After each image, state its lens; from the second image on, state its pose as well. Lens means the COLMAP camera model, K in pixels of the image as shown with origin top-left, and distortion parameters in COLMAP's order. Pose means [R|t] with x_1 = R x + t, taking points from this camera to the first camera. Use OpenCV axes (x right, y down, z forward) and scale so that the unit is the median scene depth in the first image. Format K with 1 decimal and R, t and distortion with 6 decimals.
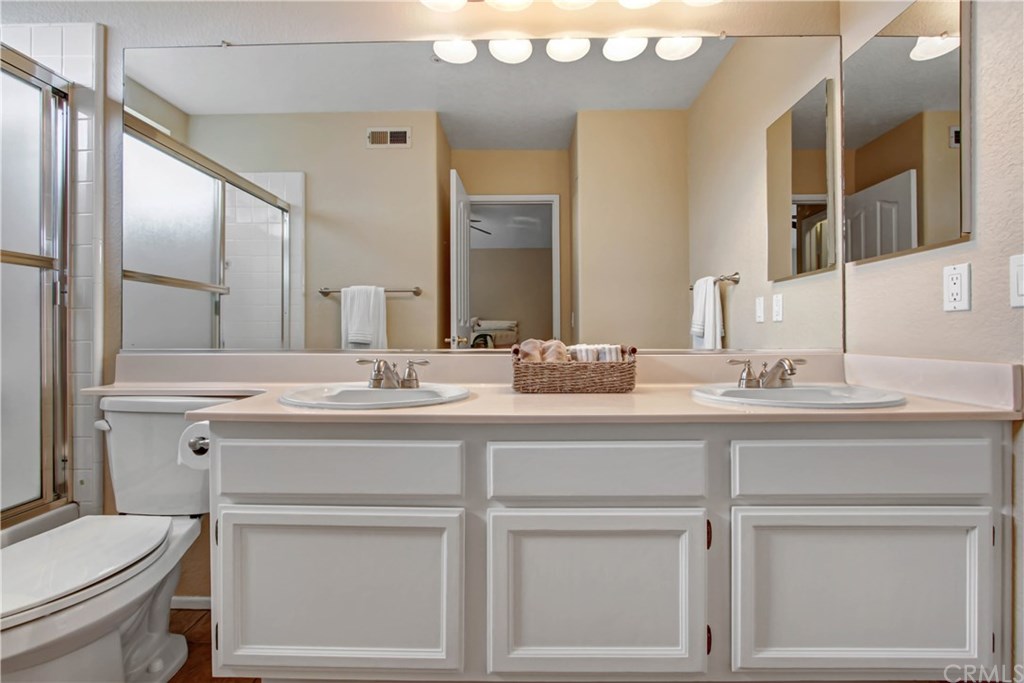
lens RADIAL K [[466.8, 0, 513.5], [0, 466.8, 342.1], [0, 0, 1]] dist [-0.022247, 0.001975]
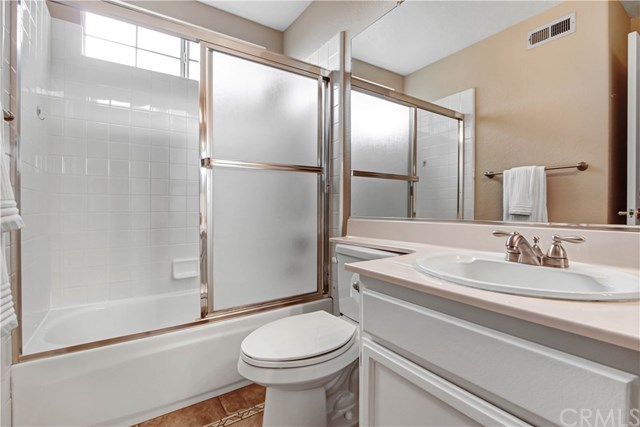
lens RADIAL K [[291.8, 0, 315.0], [0, 291.8, 215.2], [0, 0, 1]] dist [-0.022247, 0.001975]
pose [[0.565578, 0.019689, -0.824460, -0.021660], [-0.012289, 0.999805, 0.015447, -0.003347], [0.824603, 0.001395, 0.565710, 0.230263]]
